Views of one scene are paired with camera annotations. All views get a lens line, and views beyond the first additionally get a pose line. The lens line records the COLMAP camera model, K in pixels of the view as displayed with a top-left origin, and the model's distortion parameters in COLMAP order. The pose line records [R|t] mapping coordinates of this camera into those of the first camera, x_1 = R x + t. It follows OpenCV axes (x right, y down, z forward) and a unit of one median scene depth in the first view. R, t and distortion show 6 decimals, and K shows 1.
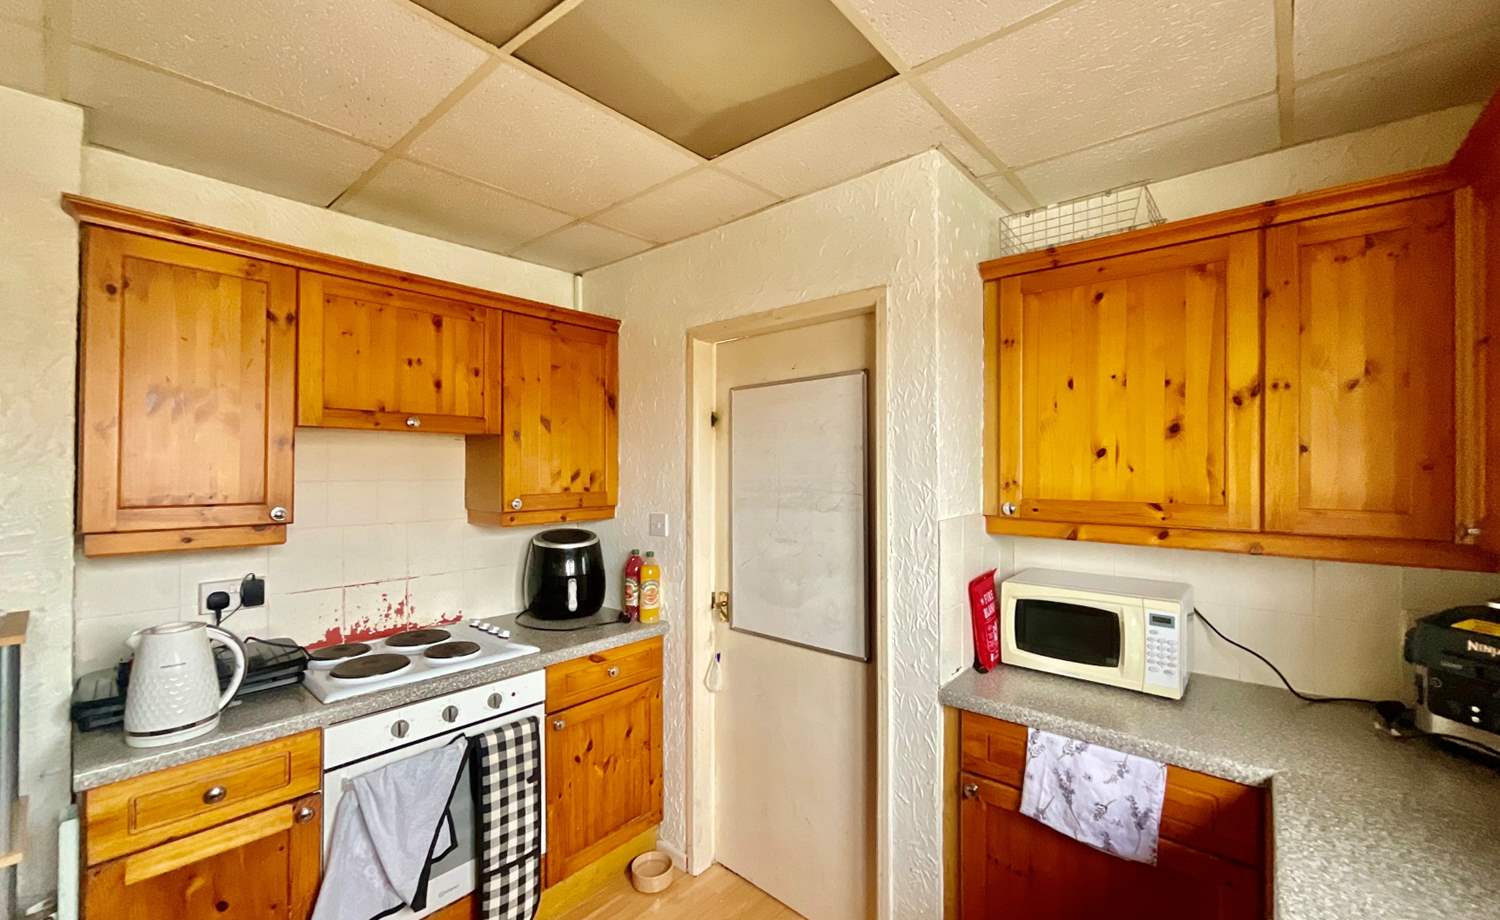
lens RADIAL K [[611.6, 0, 750.0], [0, 611.6, 460.0], [0, 0, 1]] dist [0.001867, 0.000021]
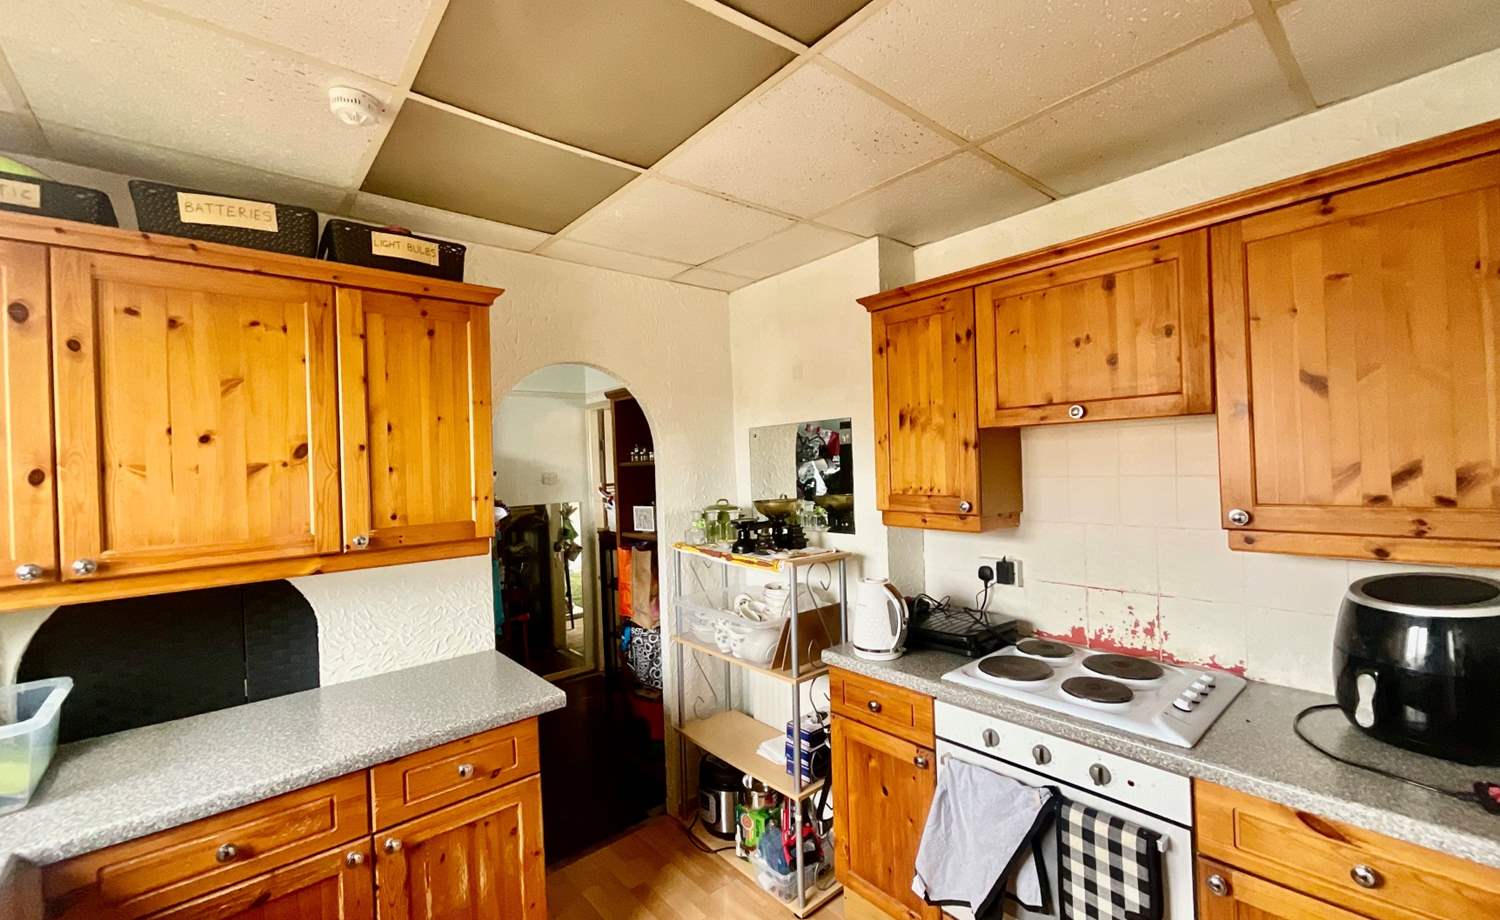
lens RADIAL K [[608.9, 0, 747.2], [0, 608.9, 457.5], [0, 0, 1]] dist [0.002799, 0.000350]
pose [[-0.148322, -0.000125, -0.988939, 0.400564], [0.050122, 0.998714, -0.007644, -0.014836], [0.987668, -0.050701, -0.148125, 0.711761]]
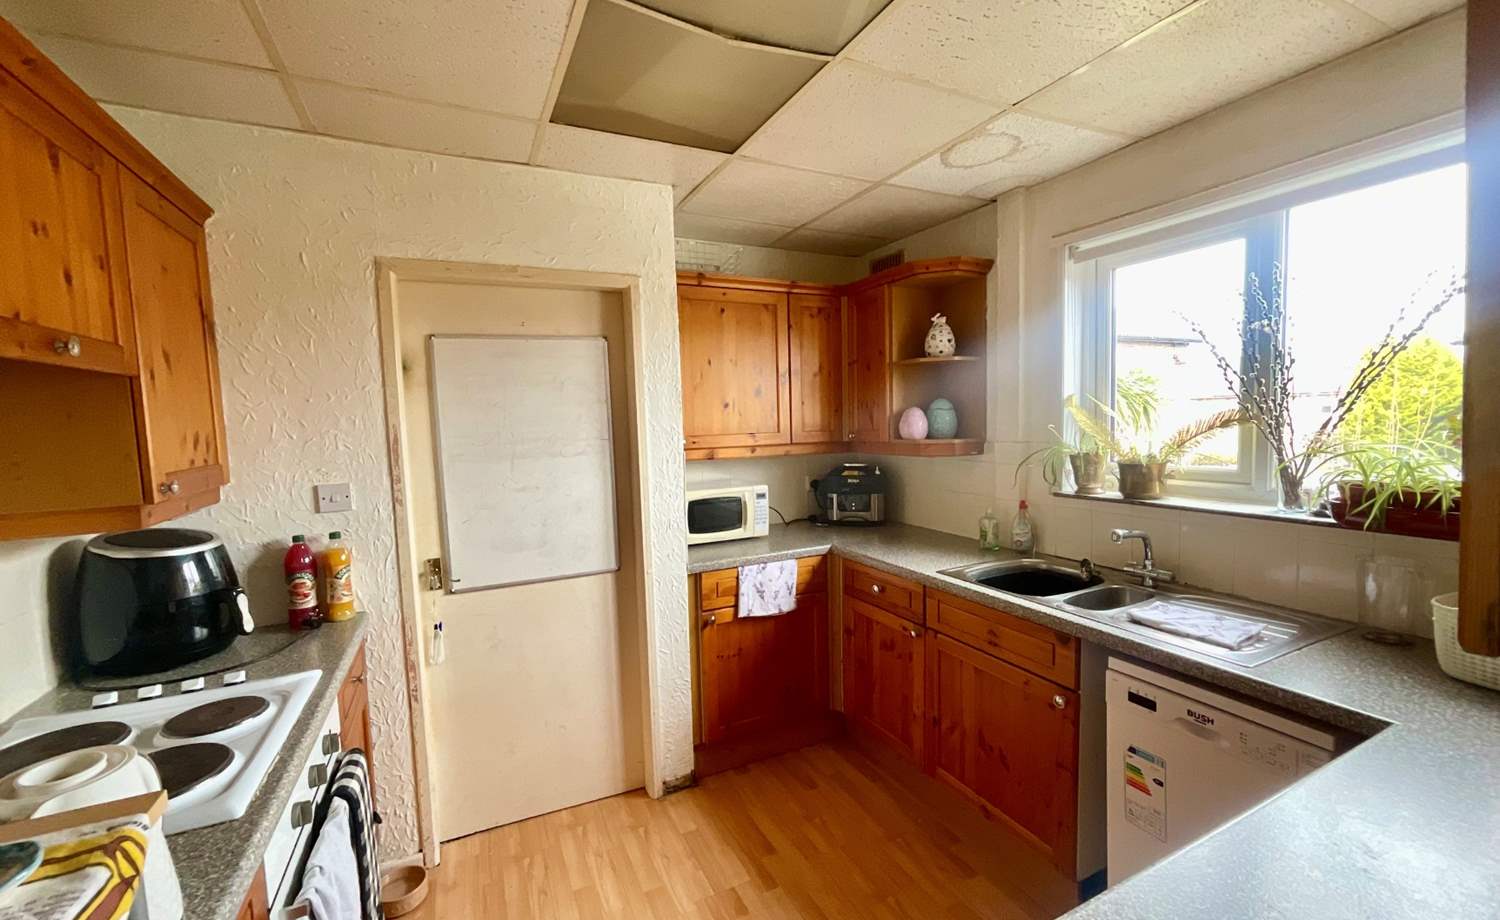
lens RADIAL K [[611.6, 0, 750.0], [0, 611.6, 460.0], [0, 0, 1]] dist [0.001867, 0.000021]
pose [[0.390679, -0.078782, 0.917150, -0.878026], [0.018419, 0.996801, 0.077778, 0.007181], [-0.920343, -0.013493, 0.390880, 0.257949]]
